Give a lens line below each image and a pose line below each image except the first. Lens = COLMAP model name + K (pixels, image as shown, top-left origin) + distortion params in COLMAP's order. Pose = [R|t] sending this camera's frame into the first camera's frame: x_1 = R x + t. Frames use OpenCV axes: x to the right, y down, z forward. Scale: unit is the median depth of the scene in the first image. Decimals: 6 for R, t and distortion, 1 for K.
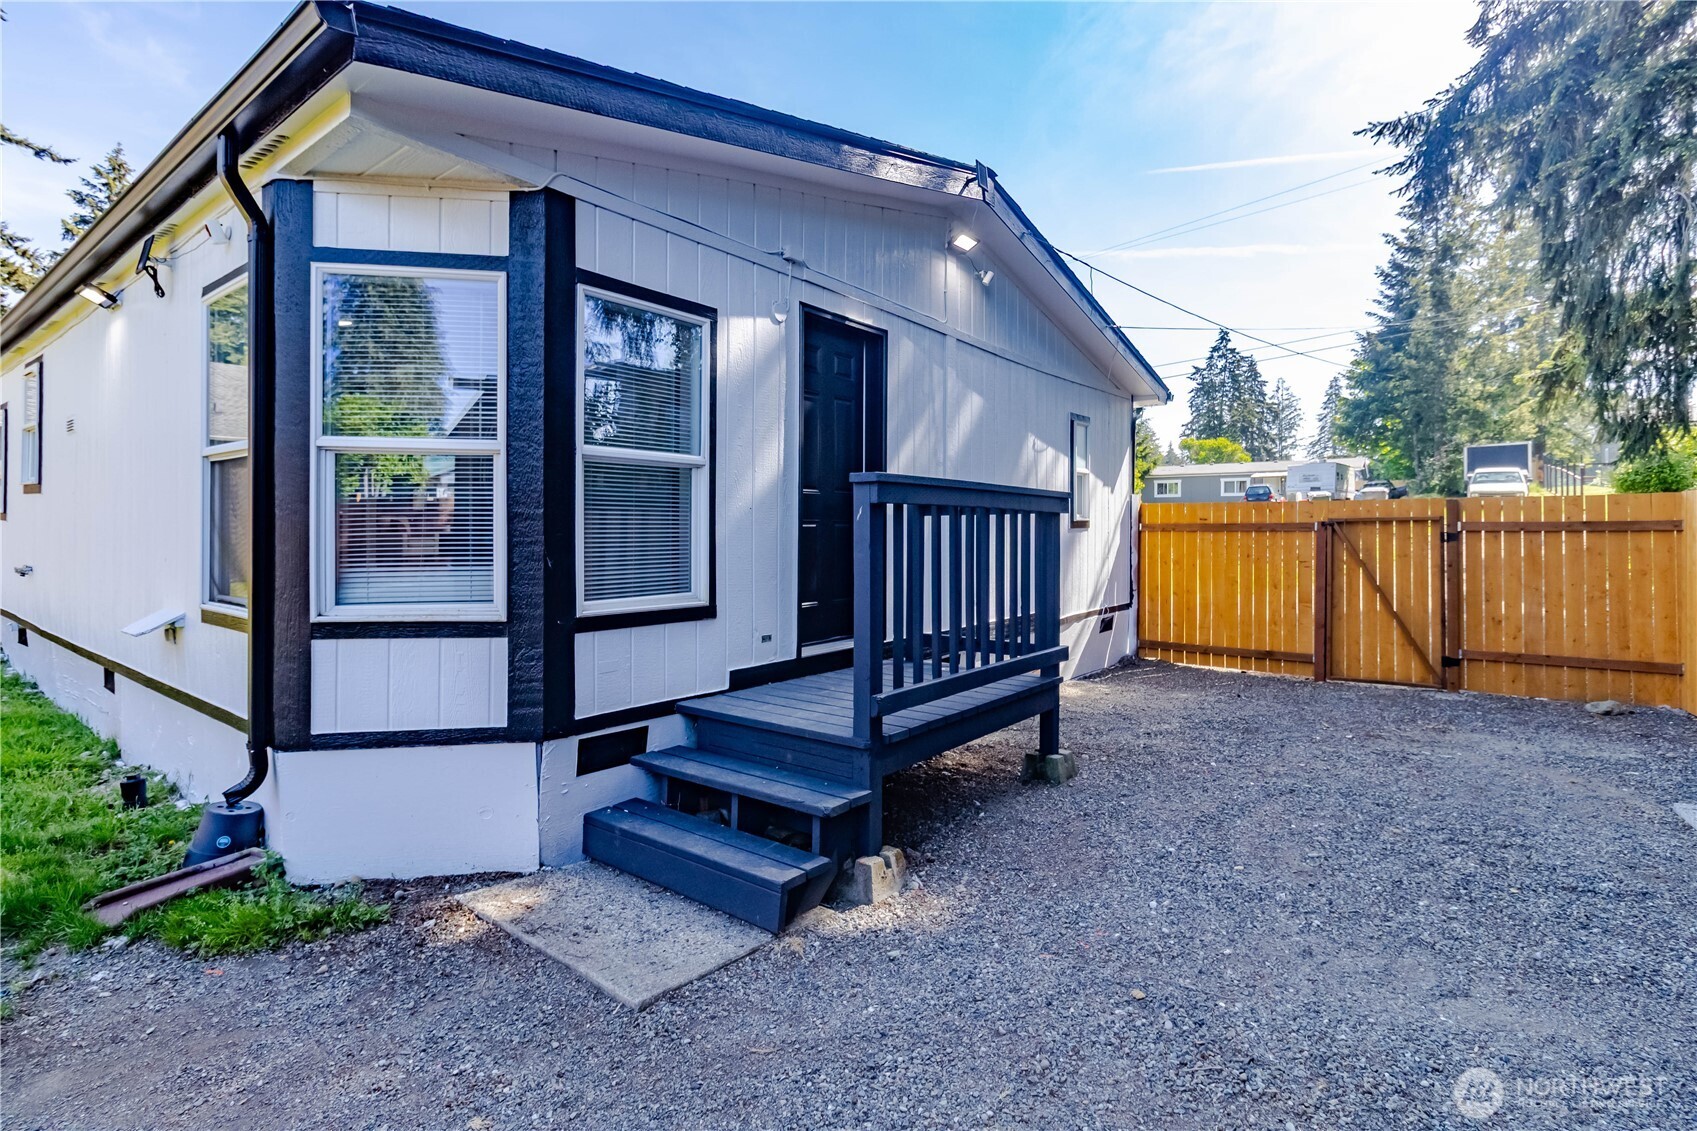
lens RADIAL K [[803.2, 0, 860.1], [0, 803.2, 520.6], [0, 0, 1]] dist [0.000841, 0.001618]
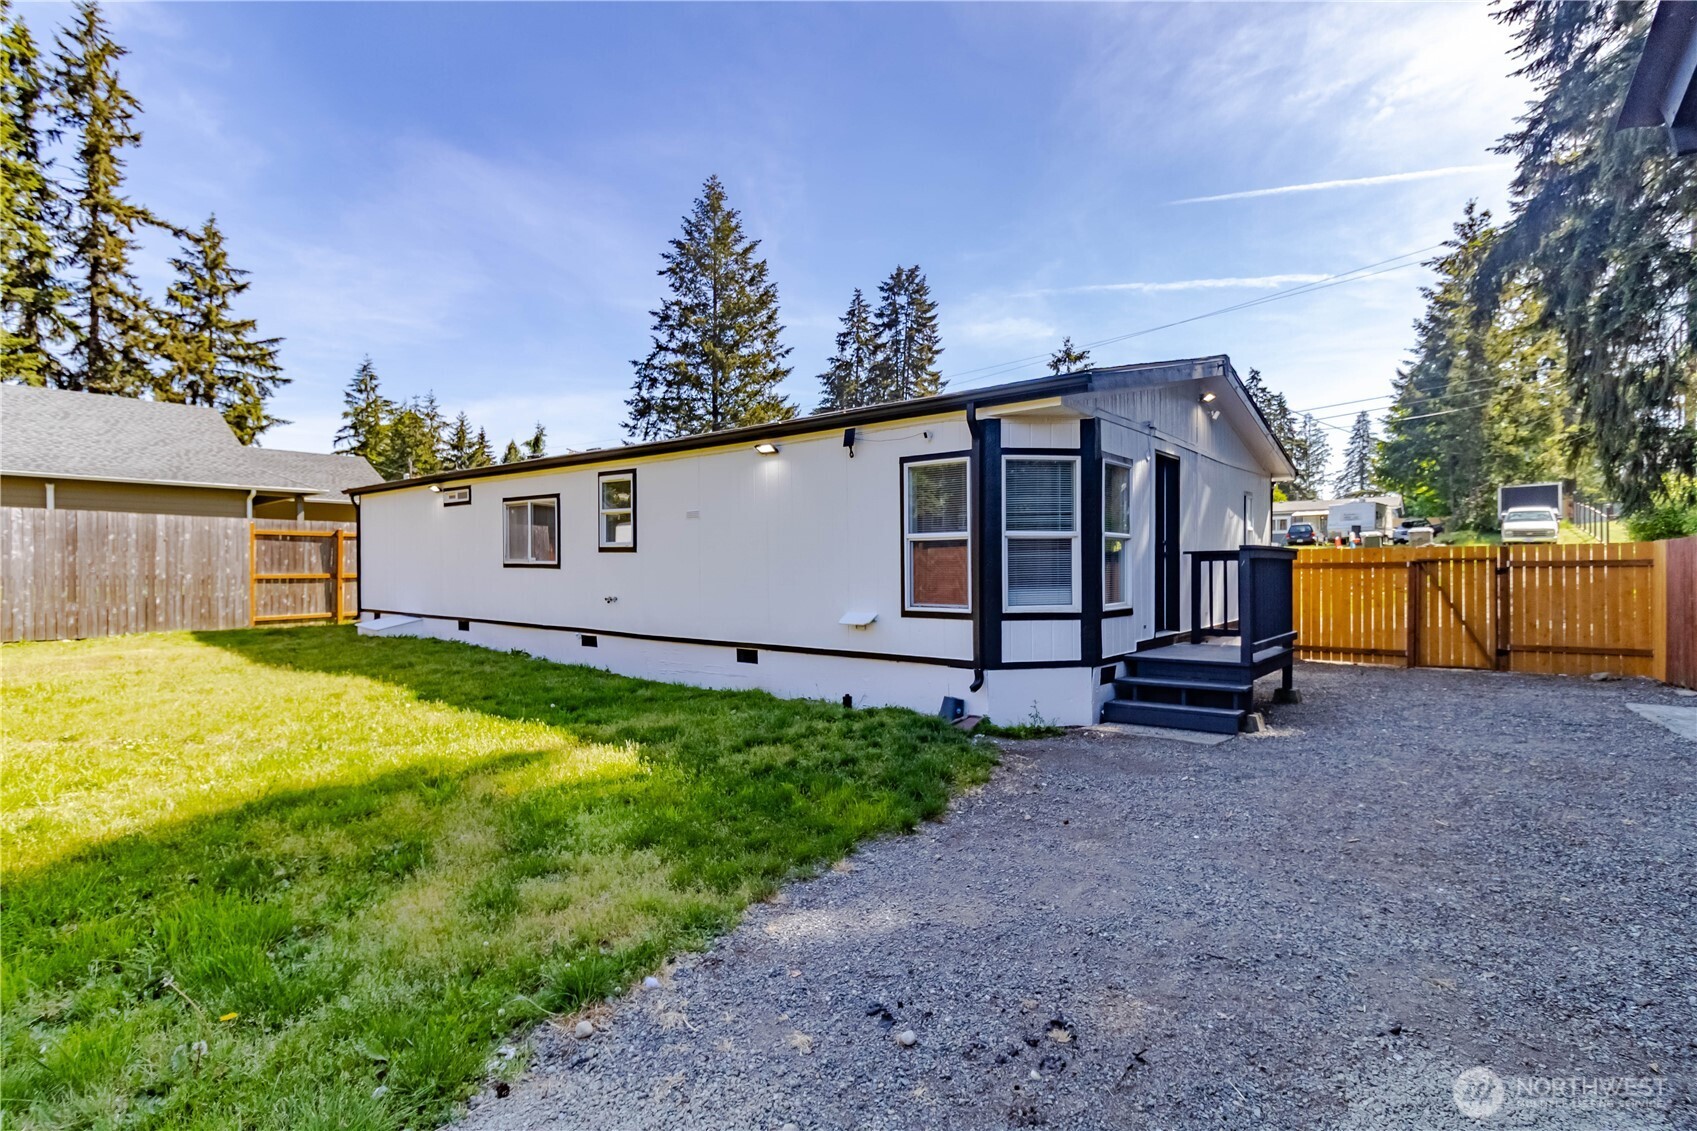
lens RADIAL K [[803.2, 0, 846.9], [0, 803.2, 571.5], [0, 0, 1]] dist [0.000841, 0.001618]
pose [[0.999469, -0.007599, -0.031675, -0.100381], [0.008121, 0.999833, 0.016375, -0.003051], [0.031545, -0.016623, 0.999364, -0.123148]]
